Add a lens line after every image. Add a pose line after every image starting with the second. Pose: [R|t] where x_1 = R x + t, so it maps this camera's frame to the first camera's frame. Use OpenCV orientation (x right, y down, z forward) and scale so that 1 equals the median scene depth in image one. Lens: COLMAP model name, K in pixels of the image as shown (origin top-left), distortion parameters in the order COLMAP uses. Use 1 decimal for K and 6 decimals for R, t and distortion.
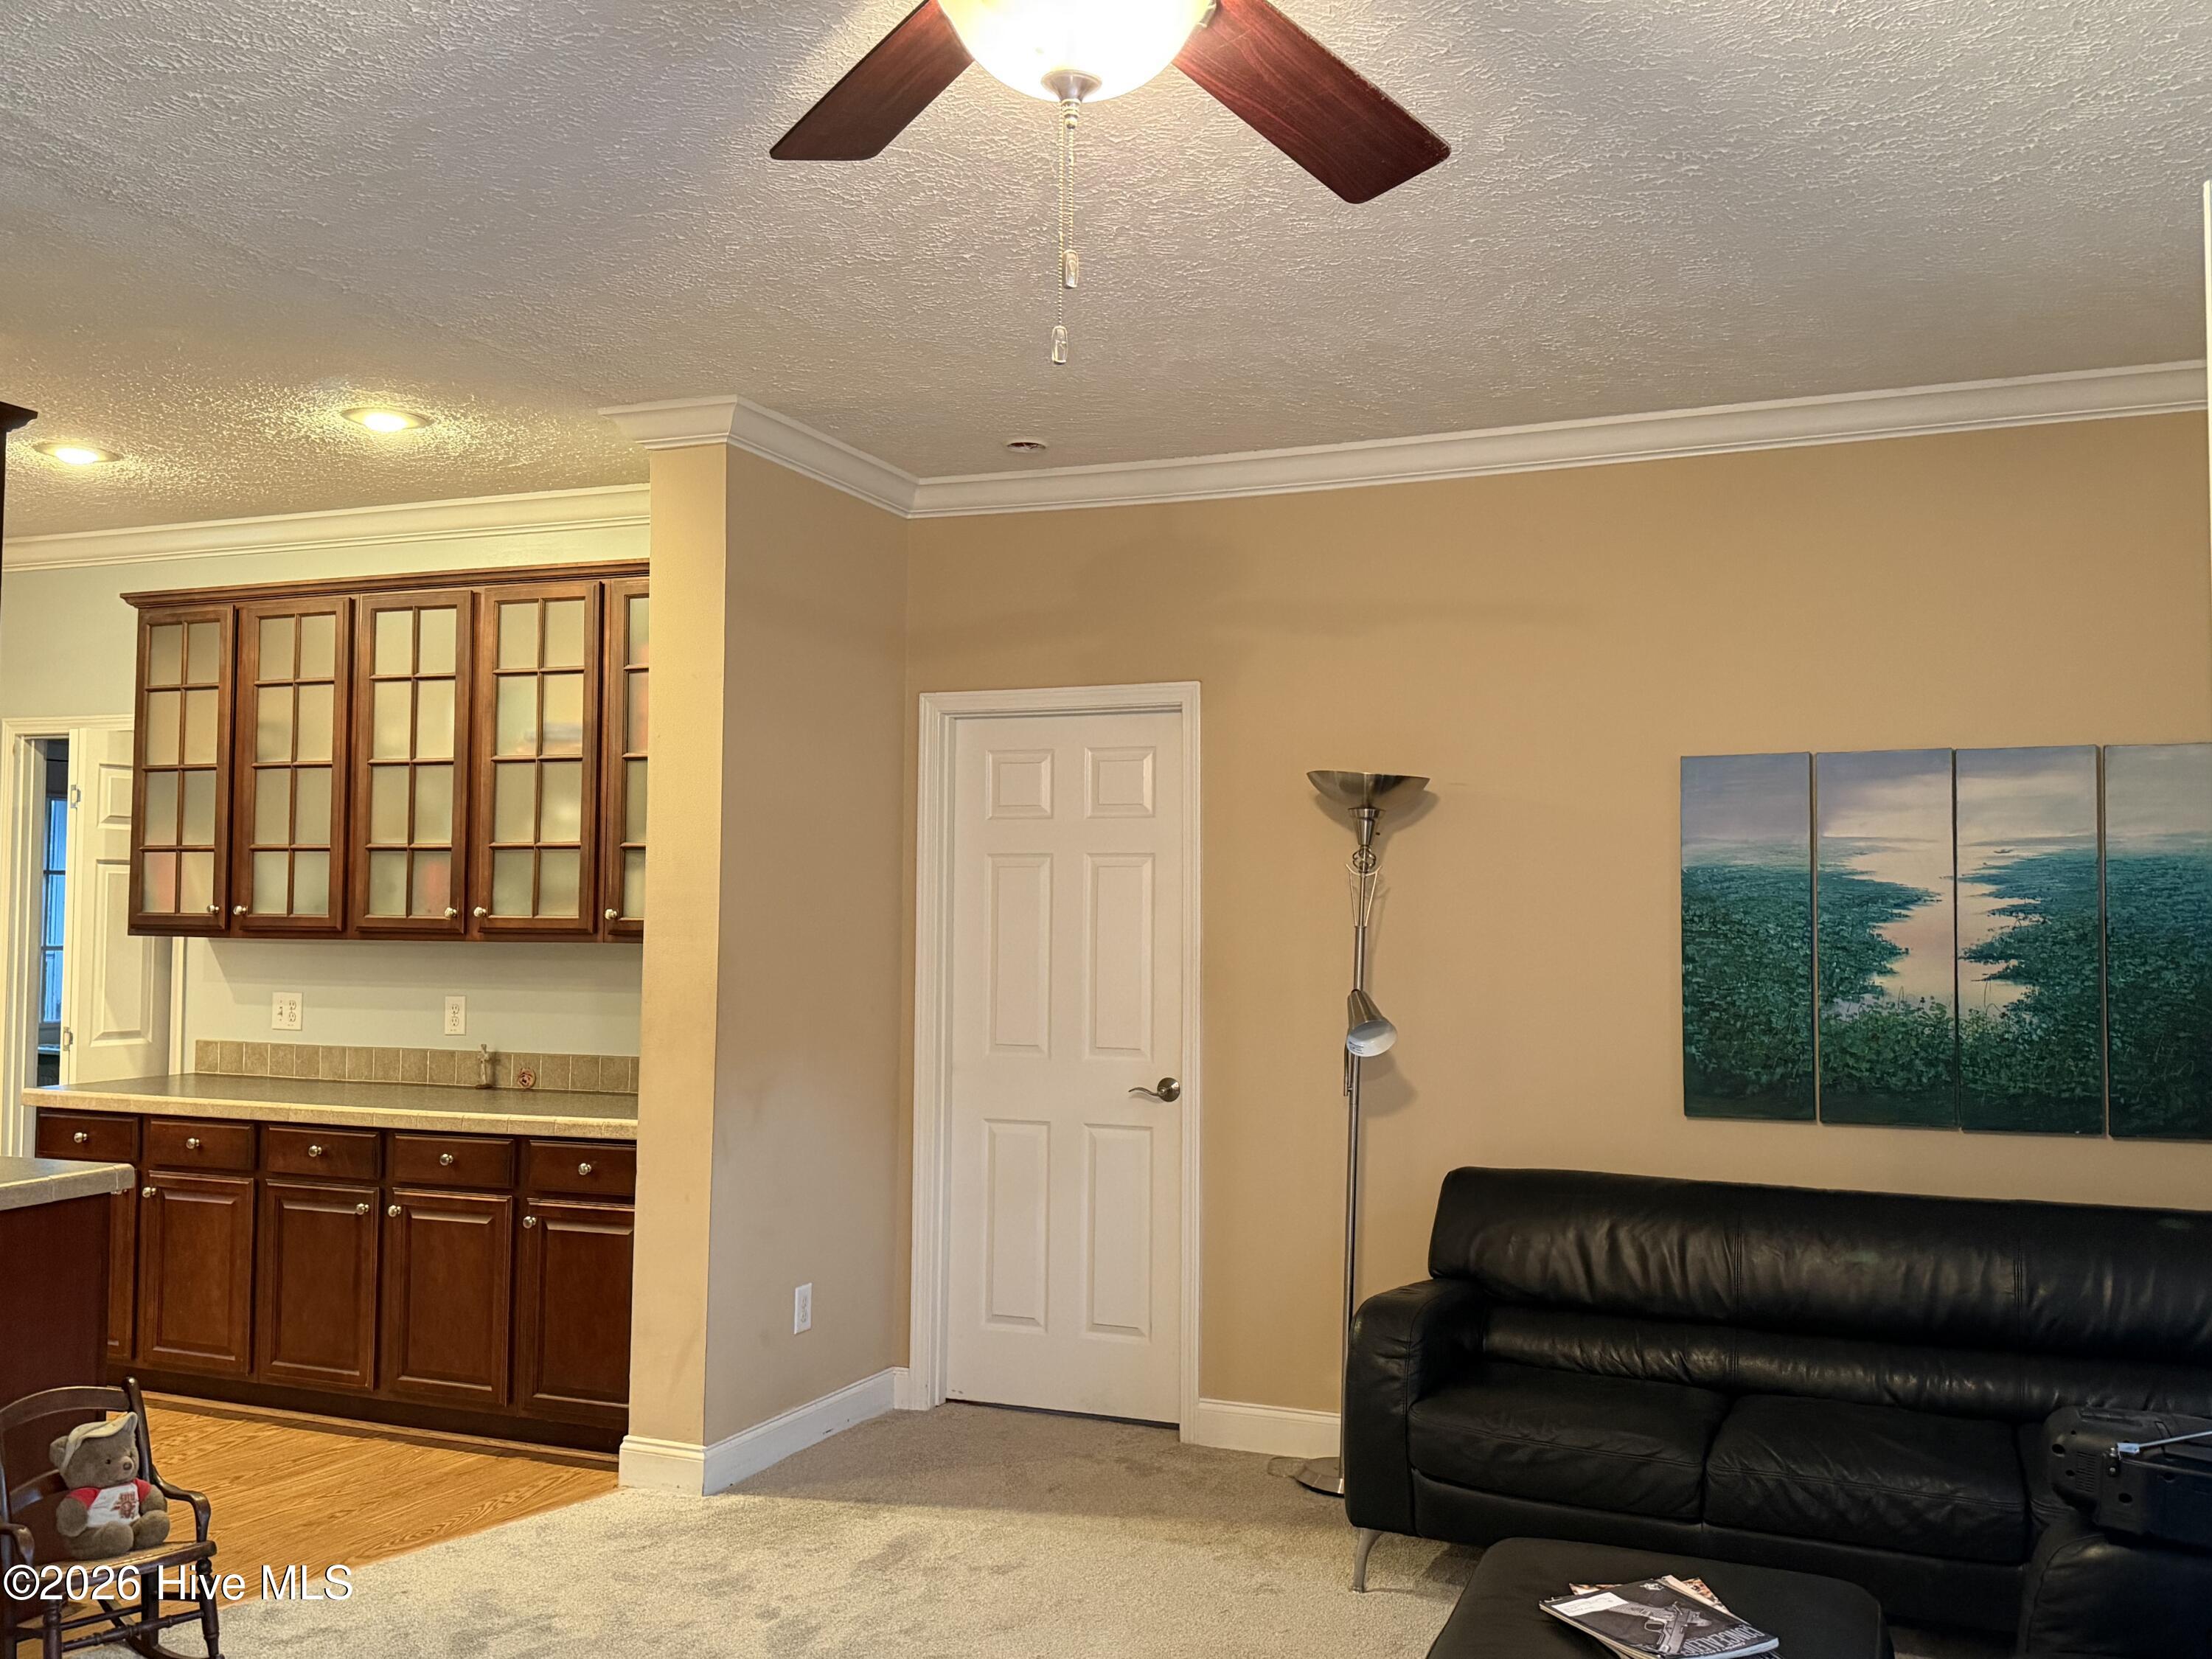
lens RADIAL K [[1952.5, 0, 1106.0], [0, 1952.5, 829.5], [0, 0, 1]] dist [0.114693, -0.215498]
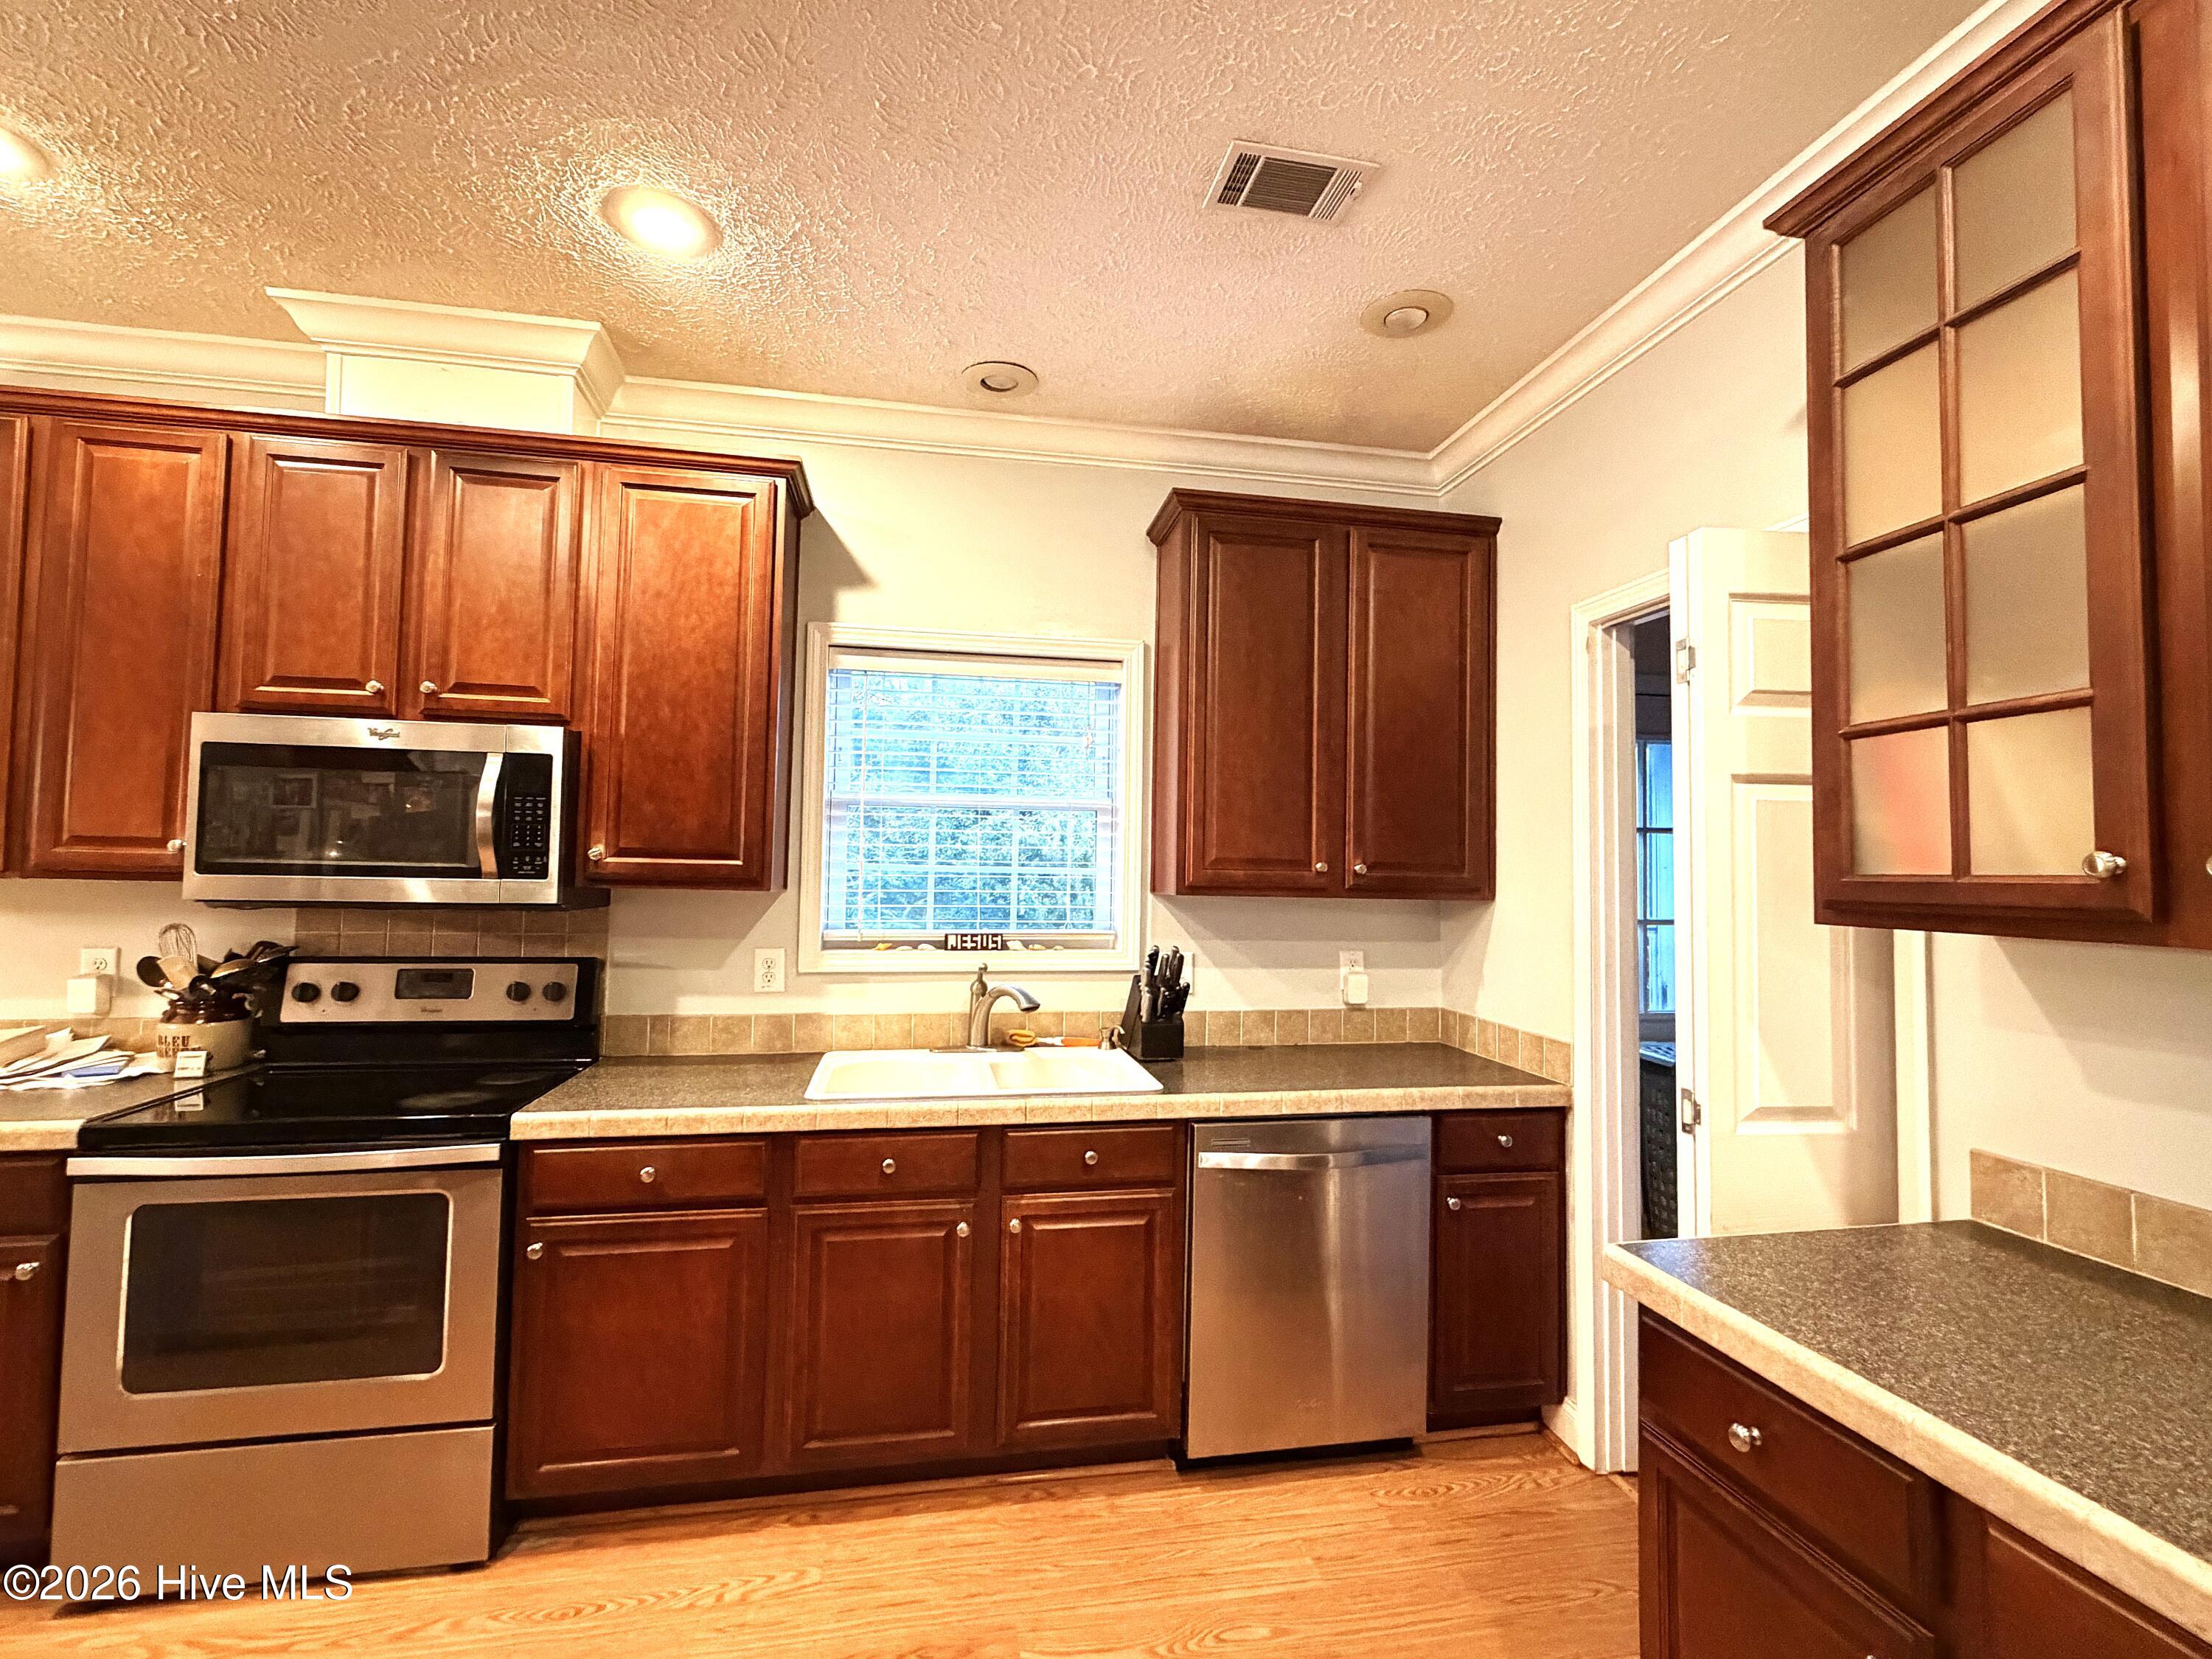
lens RADIAL K [[1000.7, 0, 1116.1], [0, 1000.7, 832.9], [0, 0, 1]] dist [0.001762, 0.000230]
pose [[0.554499, -0.038544, -0.831291, -0.402533], [0.027168, 0.999233, -0.028209, 0.035438], [0.831741, -0.006942, 0.555121, 0.759958]]
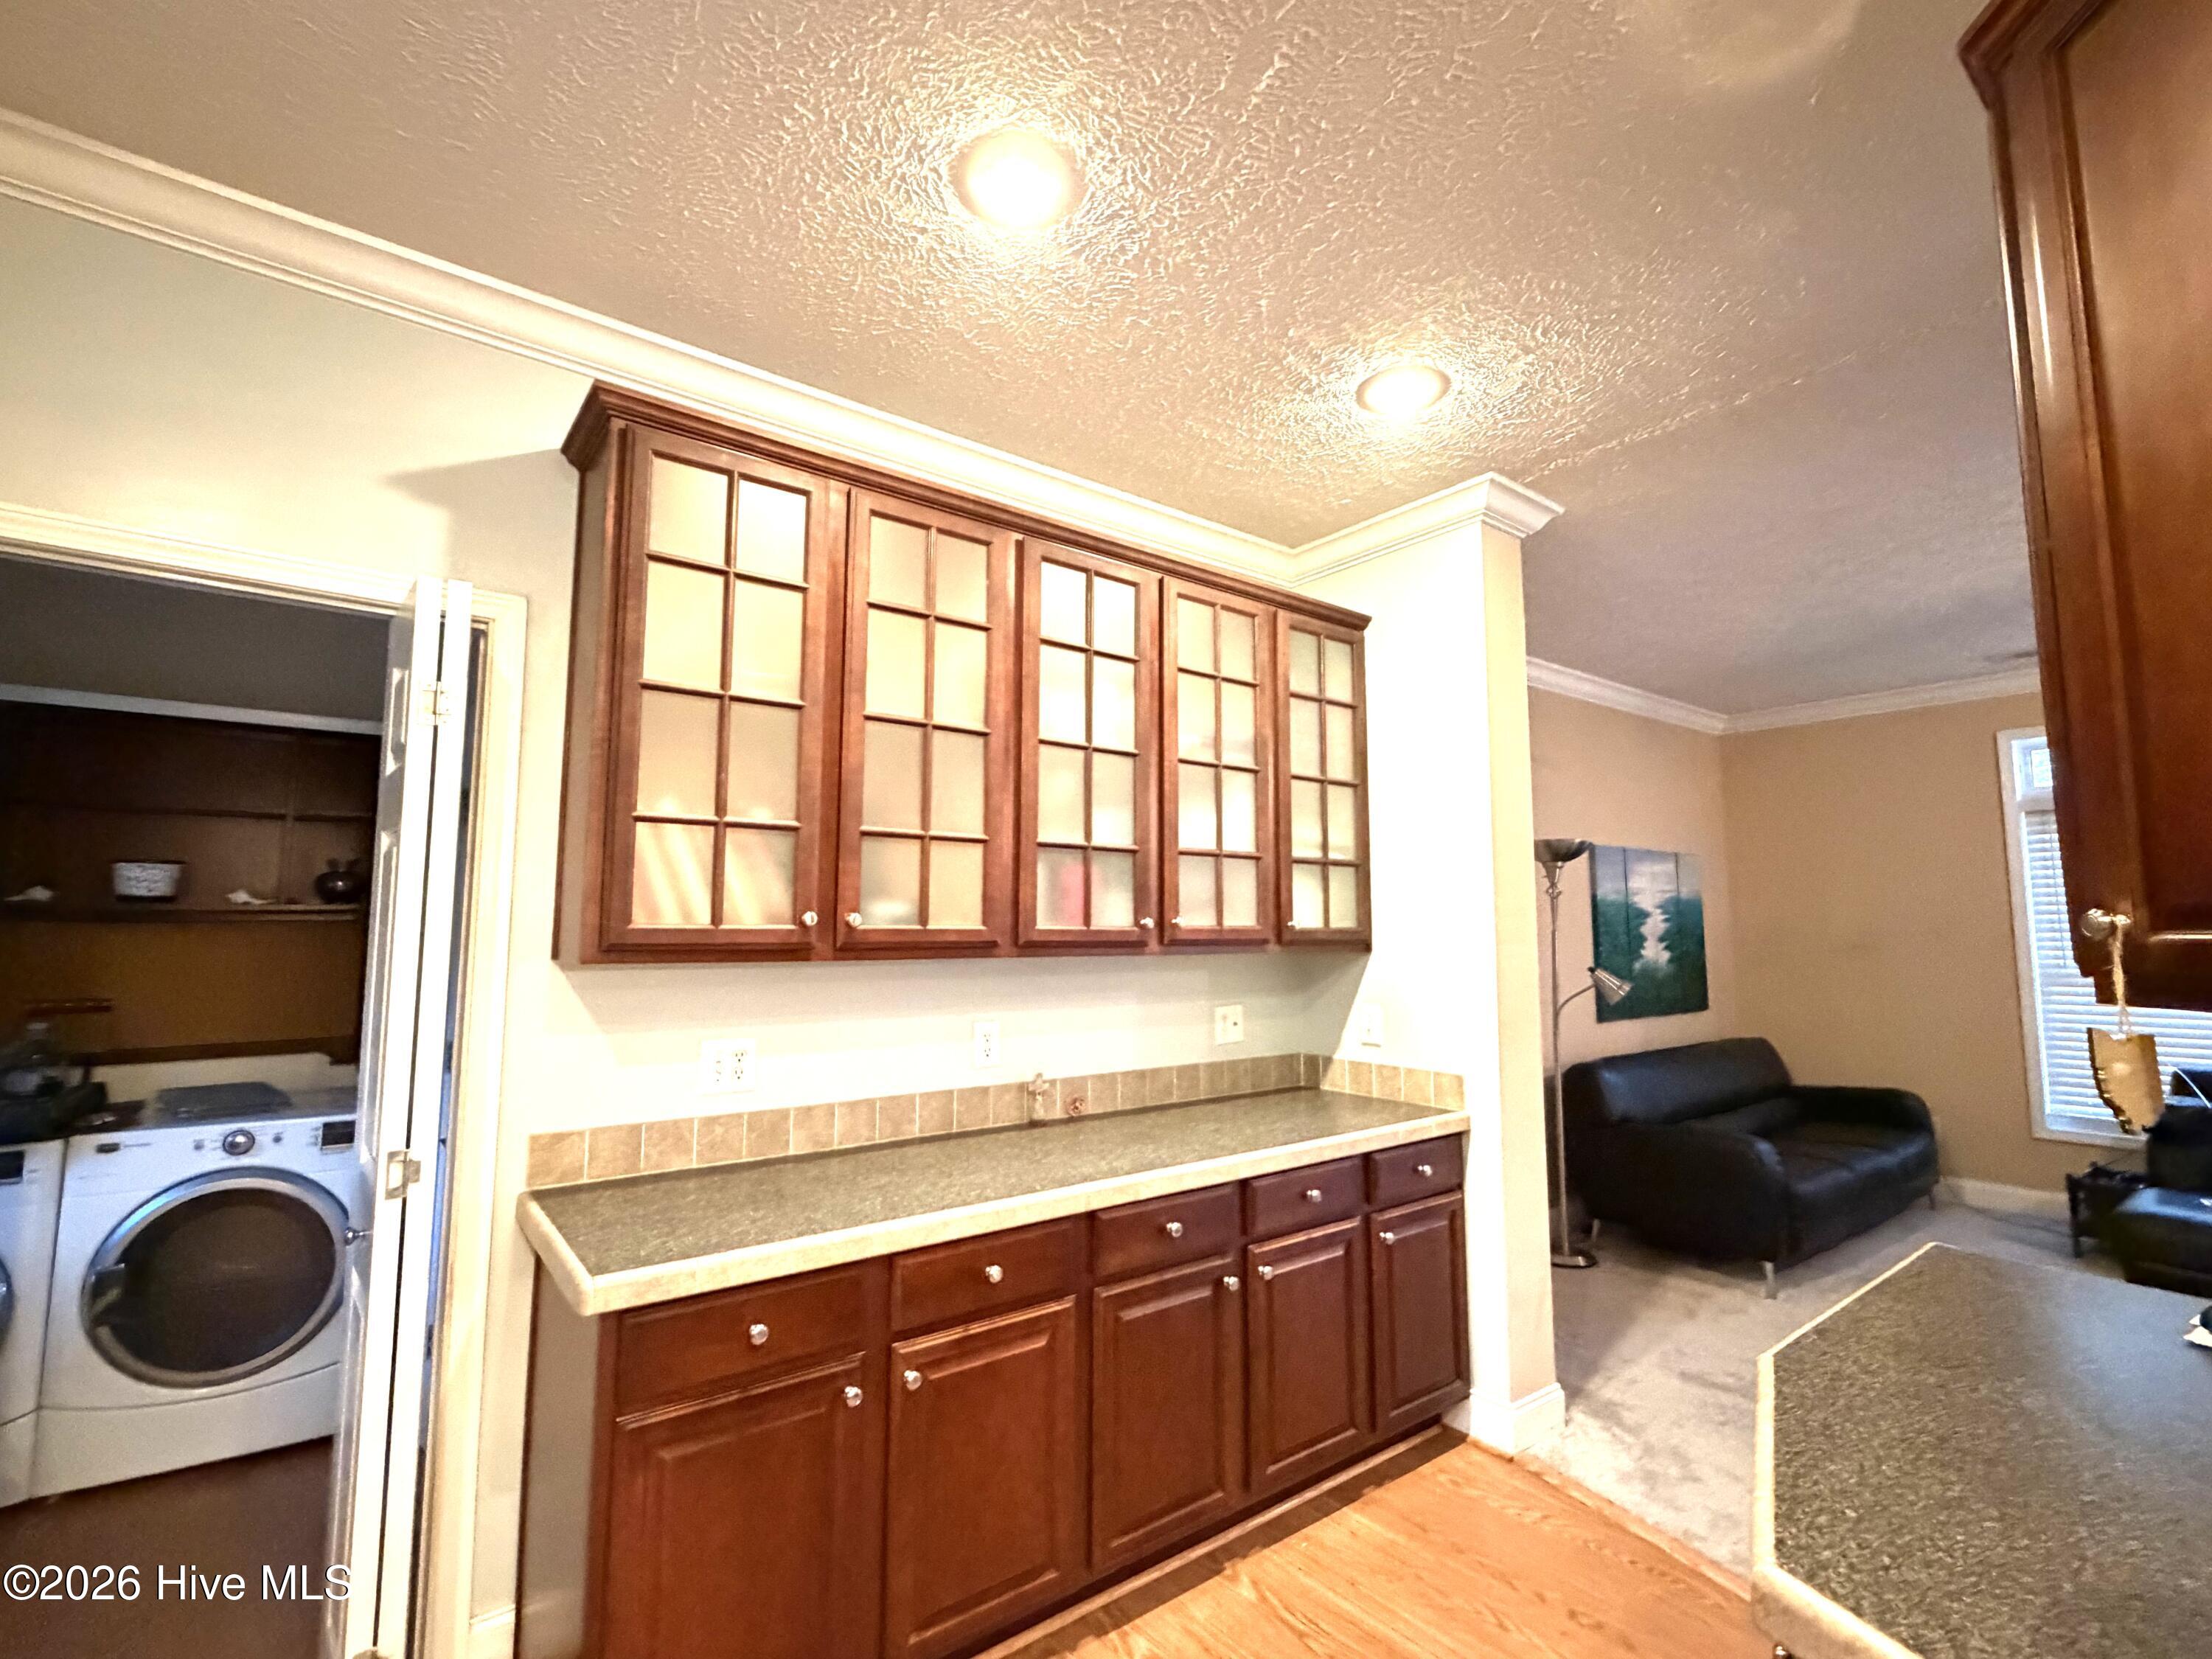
lens RADIAL K [[1000.7, 0, 1116.1], [0, 1000.7, 832.9], [0, 0, 1]] dist [0.001762, 0.000230]
pose [[0.492237, 0.076787, 0.867068, -0.697081], [-0.032847, 0.997031, -0.069649, 0.031992], [-0.869841, 0.005803, 0.493297, 0.751303]]
